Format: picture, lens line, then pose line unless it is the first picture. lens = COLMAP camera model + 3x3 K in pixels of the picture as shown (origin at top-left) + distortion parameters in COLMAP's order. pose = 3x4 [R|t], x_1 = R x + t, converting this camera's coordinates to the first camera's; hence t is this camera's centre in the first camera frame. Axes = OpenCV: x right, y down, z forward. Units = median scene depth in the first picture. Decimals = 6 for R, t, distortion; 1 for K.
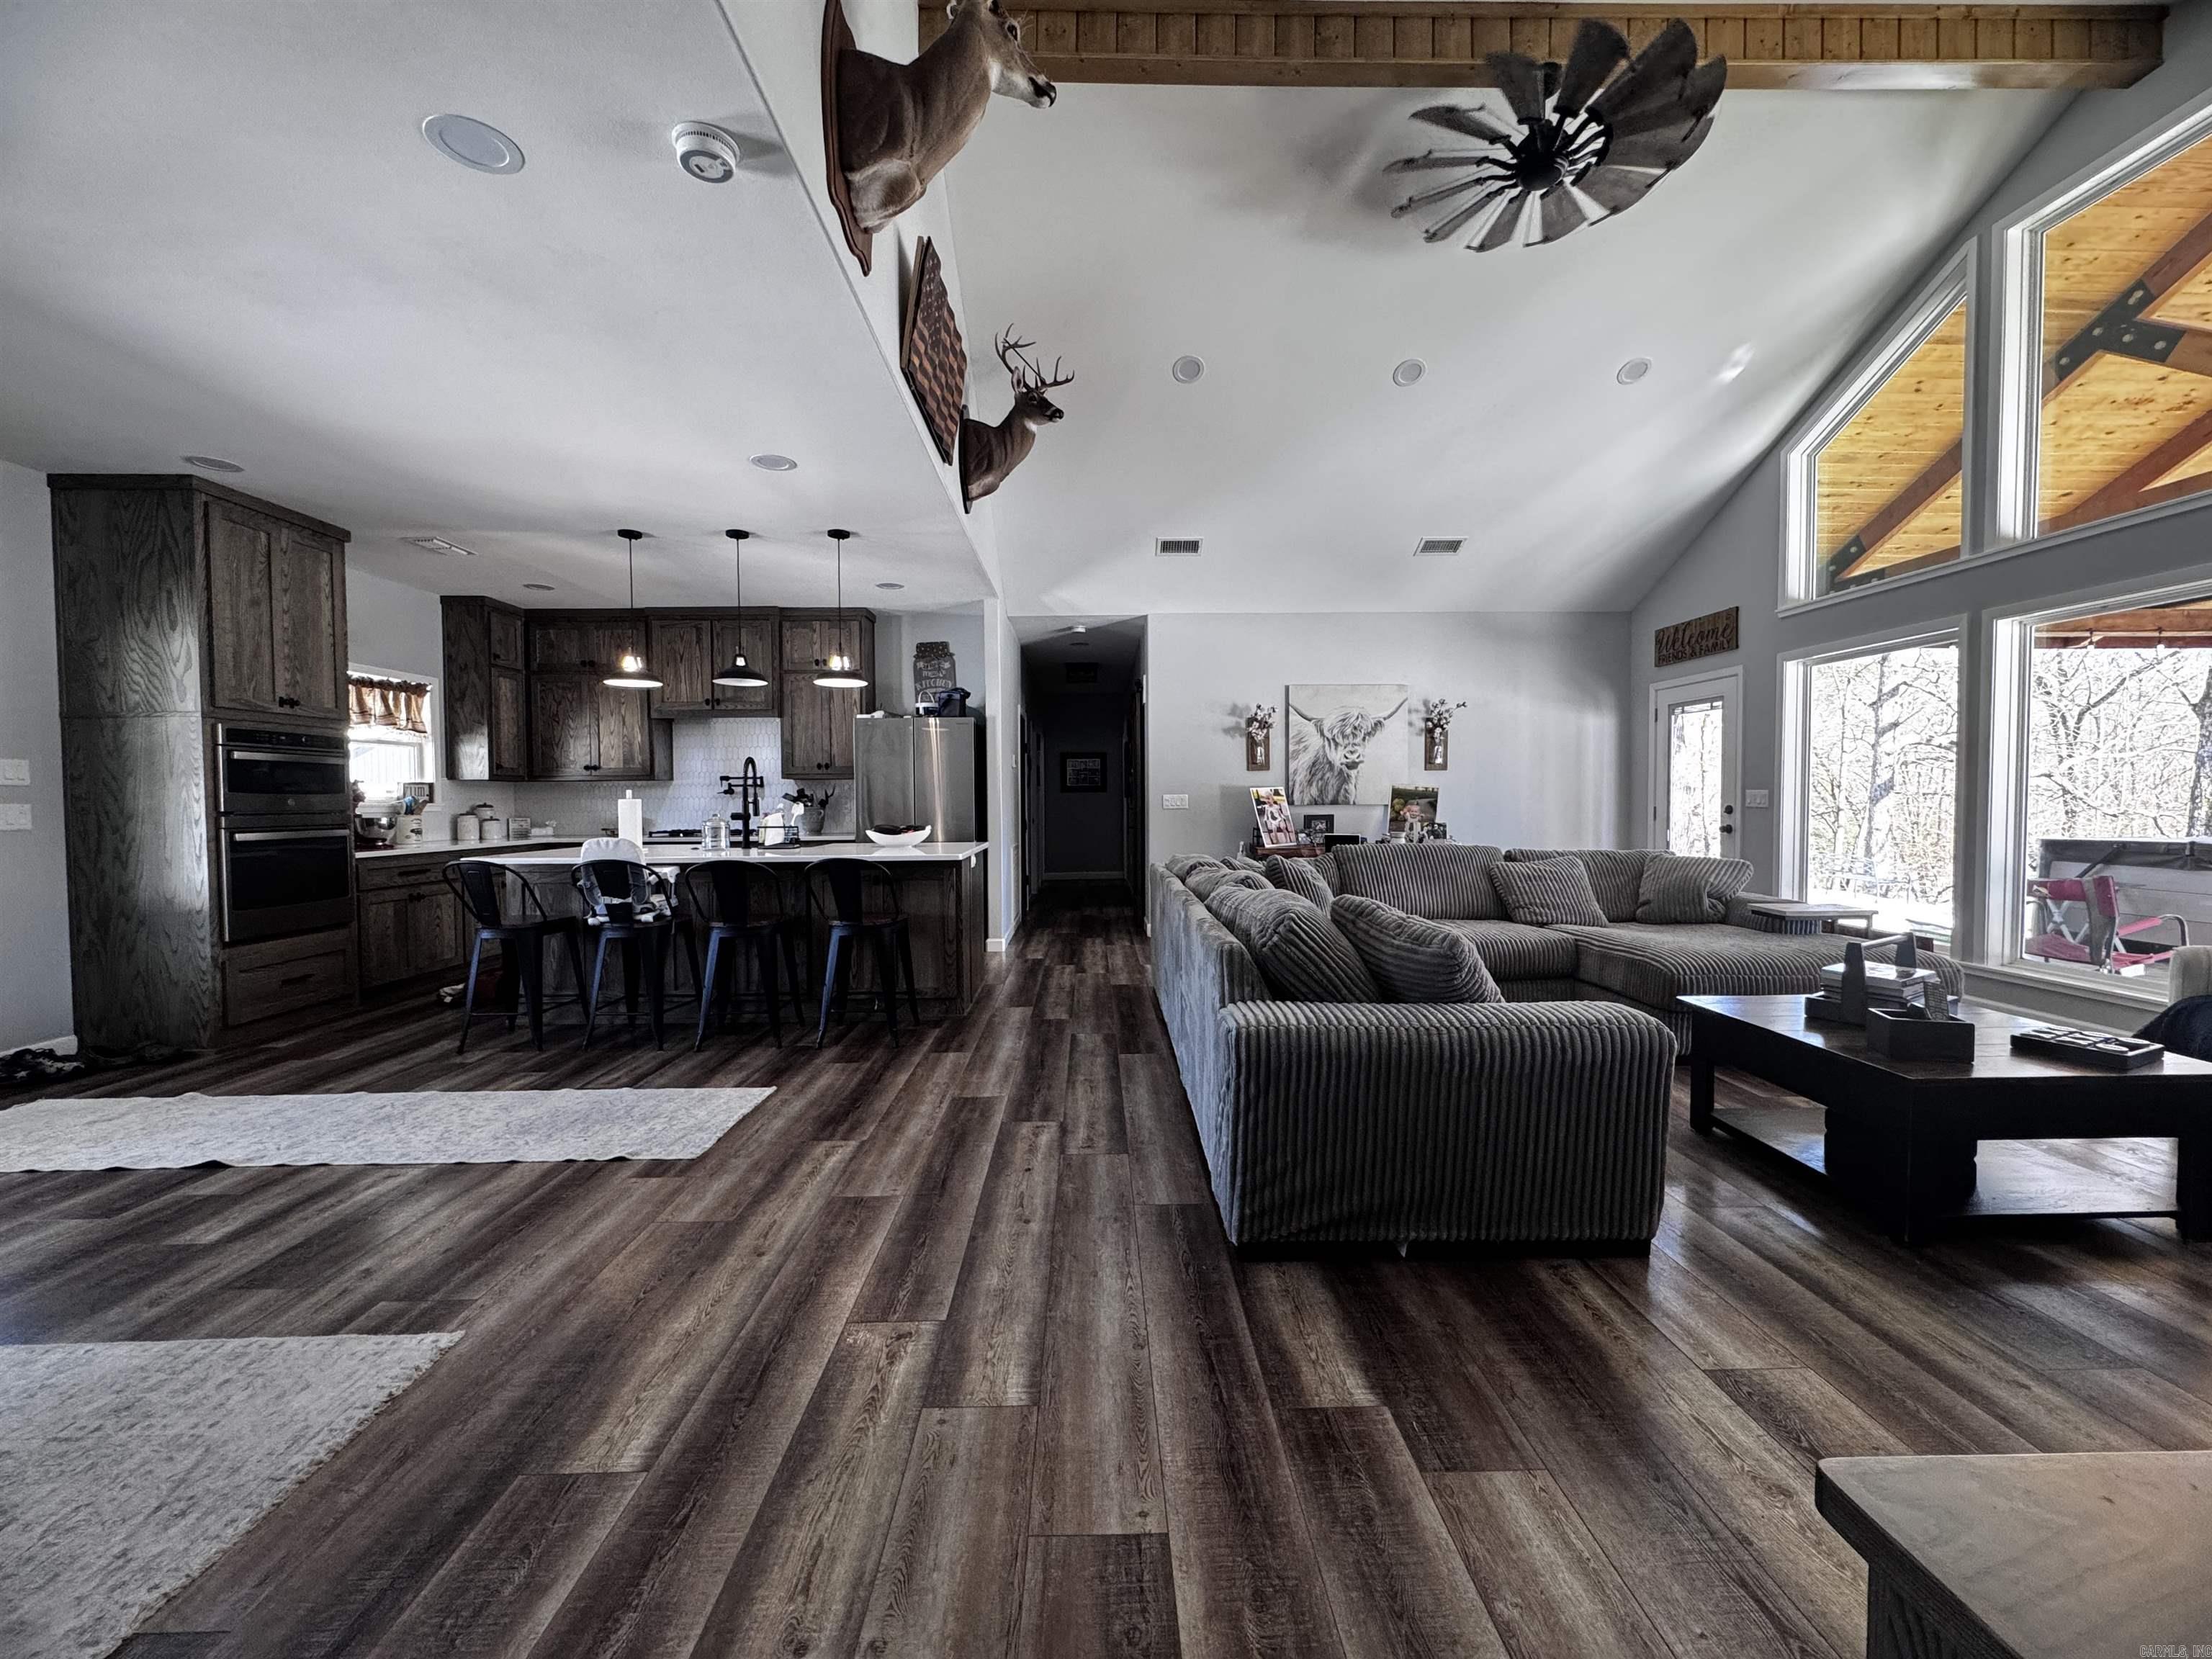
lens RADIAL K [[882.9, 0, 1113.5], [0, 882.9, 824.1], [0, 0, 1]] dist [-0.006105, 0.001775]
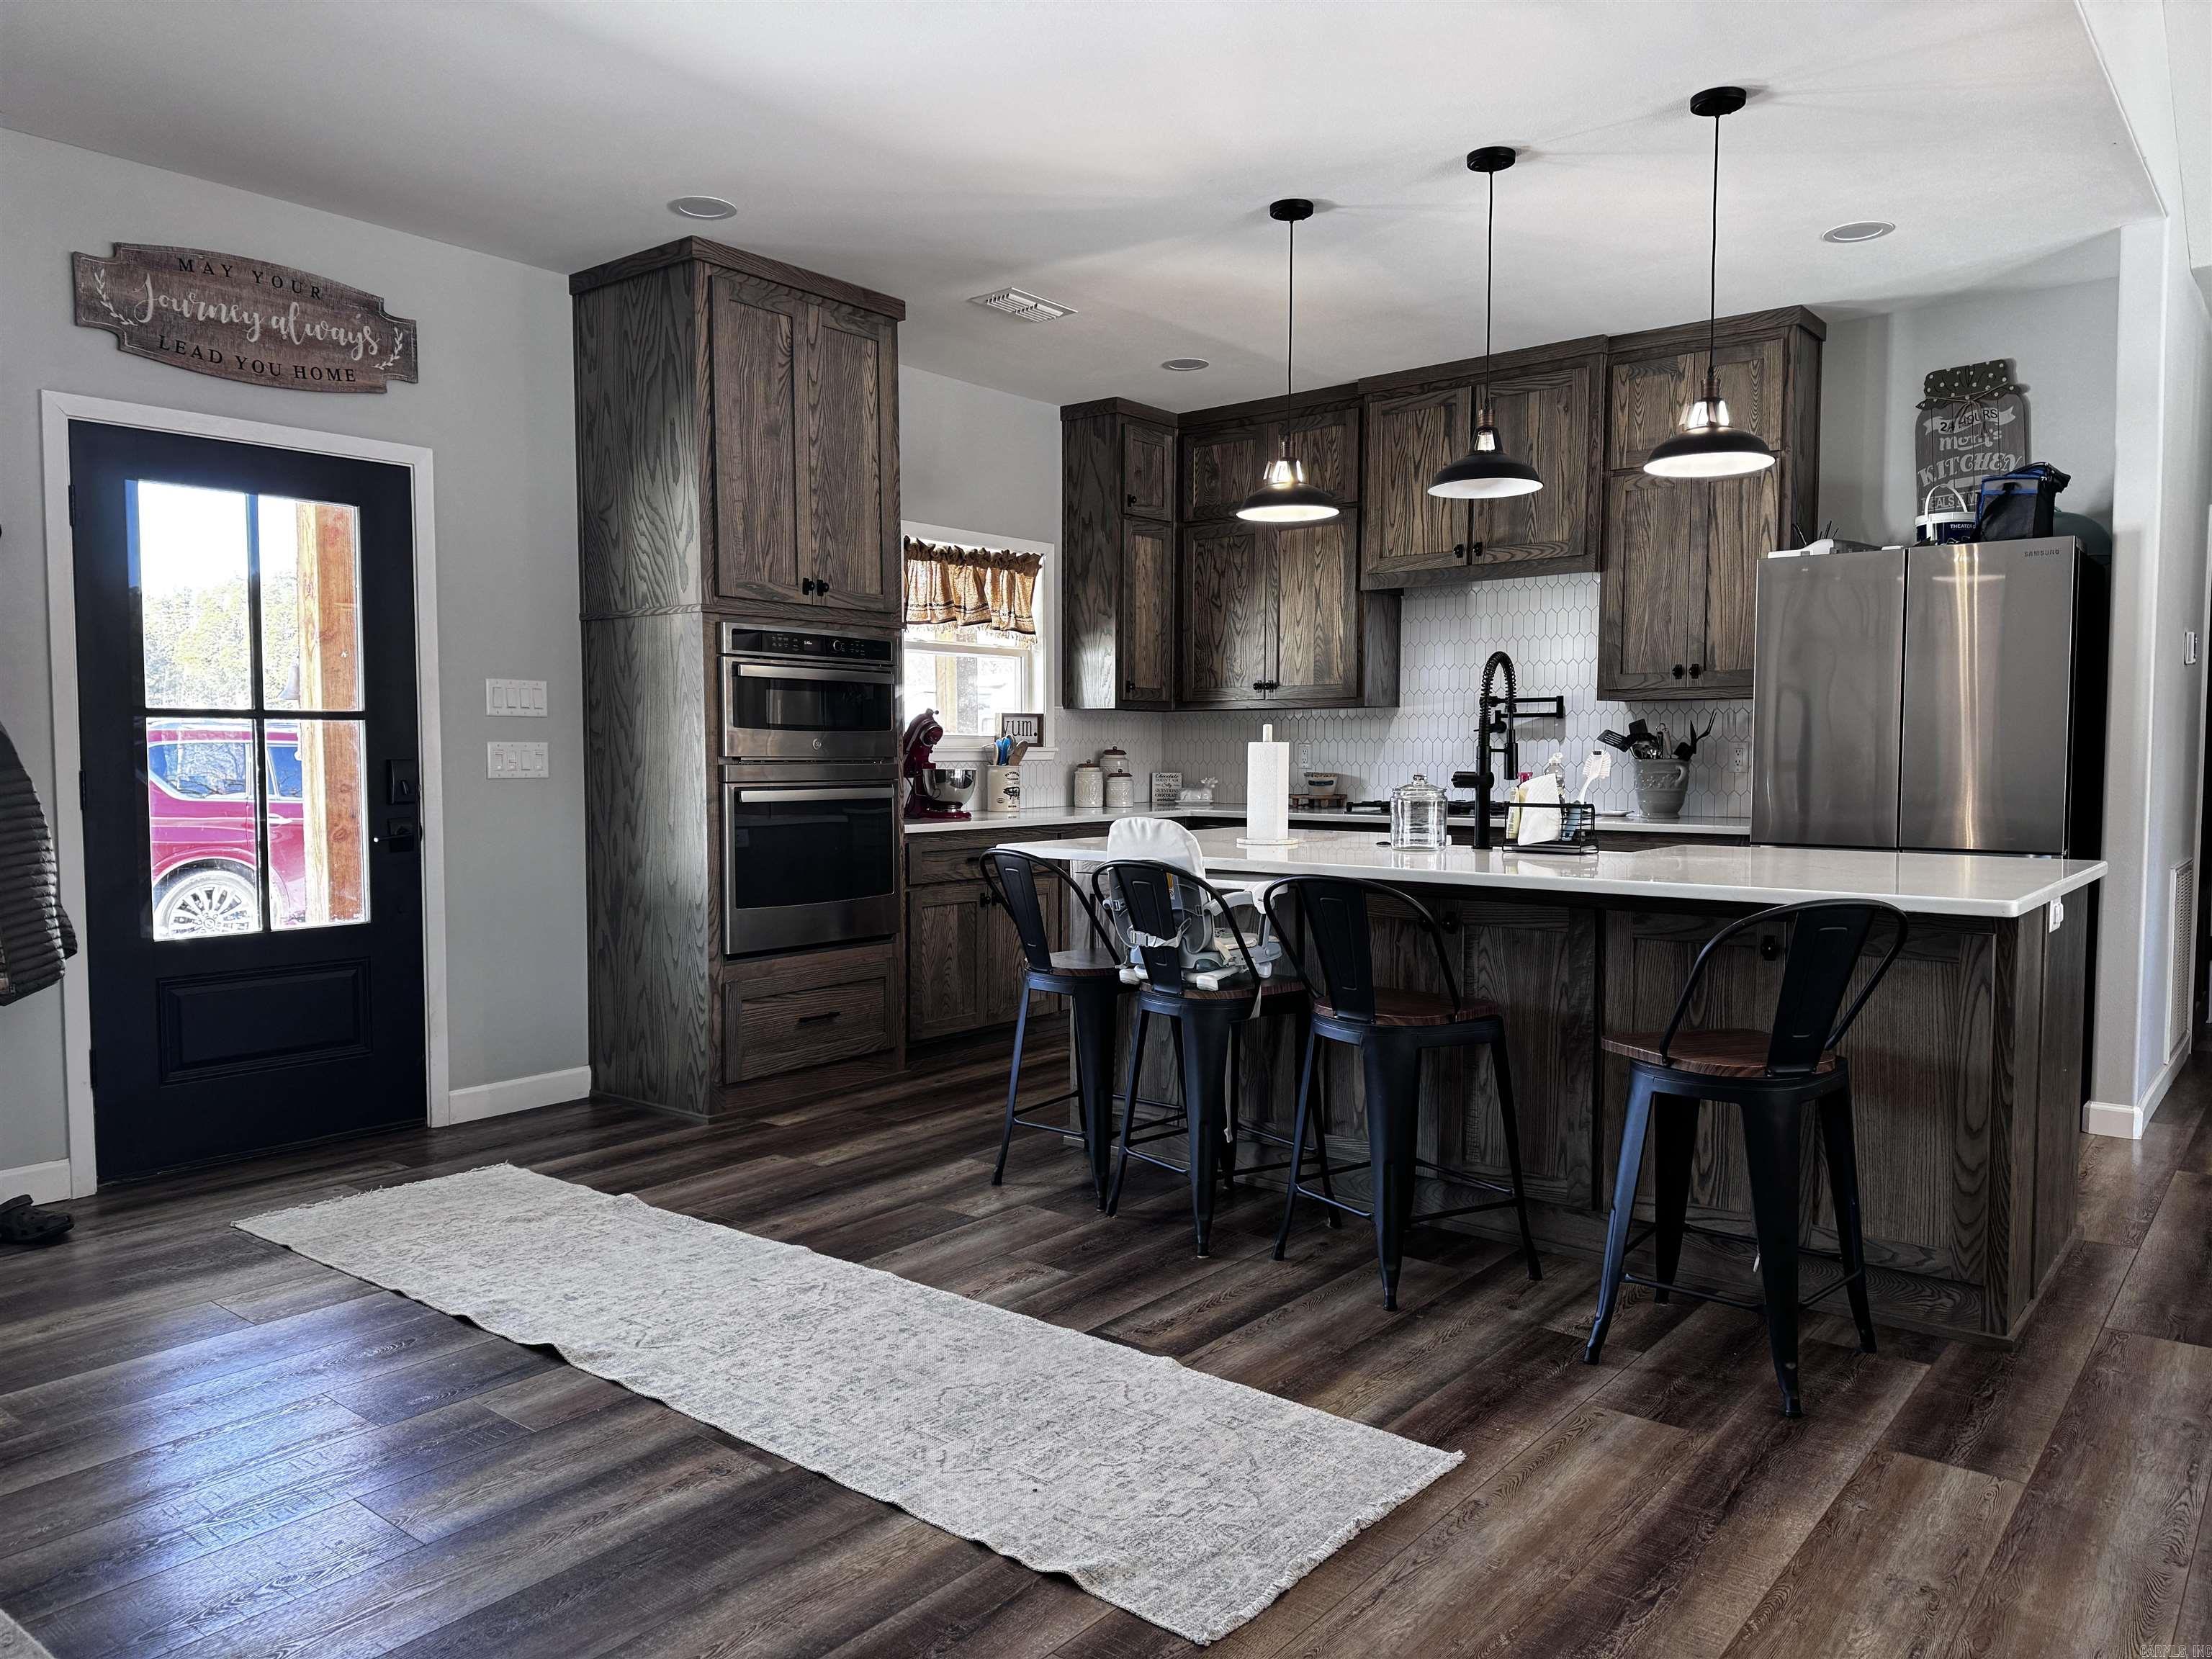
lens RADIAL K [[1545.6, 0, 1105.0], [0, 1545.6, 833.6], [0, 0, 1]] dist [0.056845, -0.053013]
pose [[0.760697, 0.044702, -0.647566, -0.048143], [-0.025435, 0.998912, 0.039078, -0.009144], [0.648609, -0.013256, 0.761006, 0.303806]]
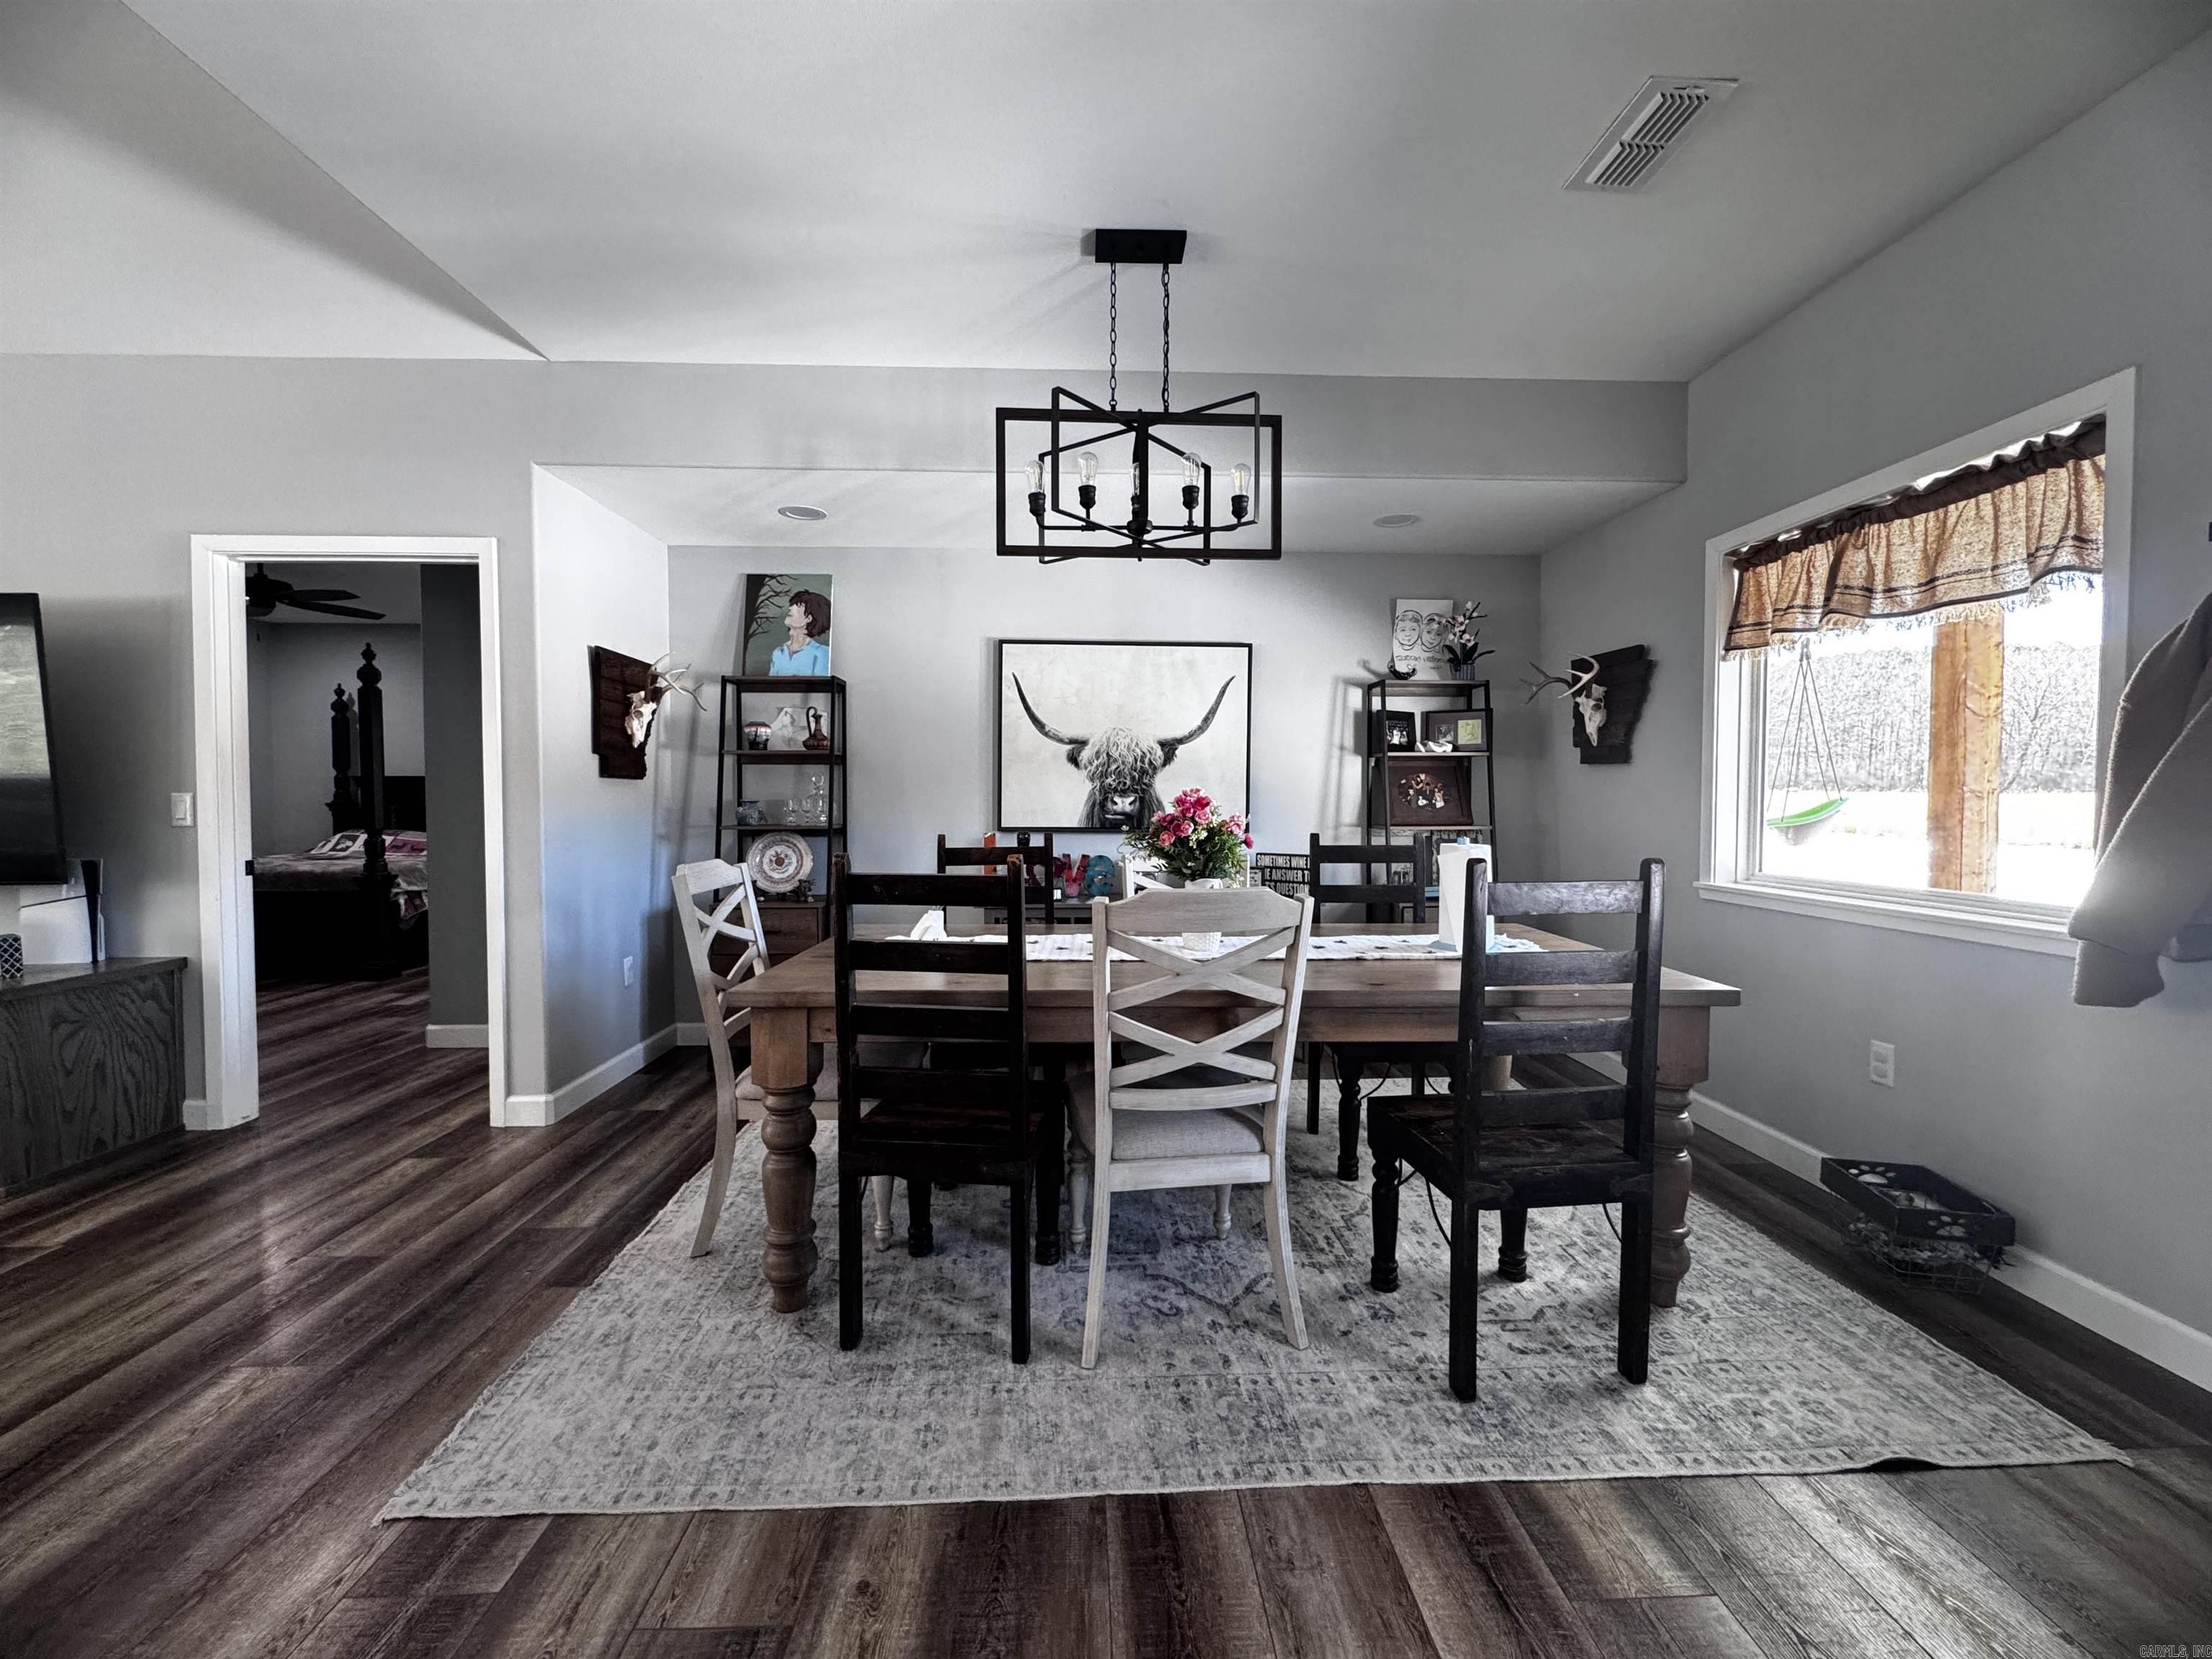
lens RADIAL K [[882.9, 0, 1108.2], [0, 882.9, 825.4], [0, 0, 1]] dist [-0.006105, 0.001775]
pose [[-0.999901, 0.009081, -0.010722, -0.632271], [0.008383, 0.997950, 0.063440, -0.019537], [0.011276, 0.063344, -0.997928, 0.797930]]
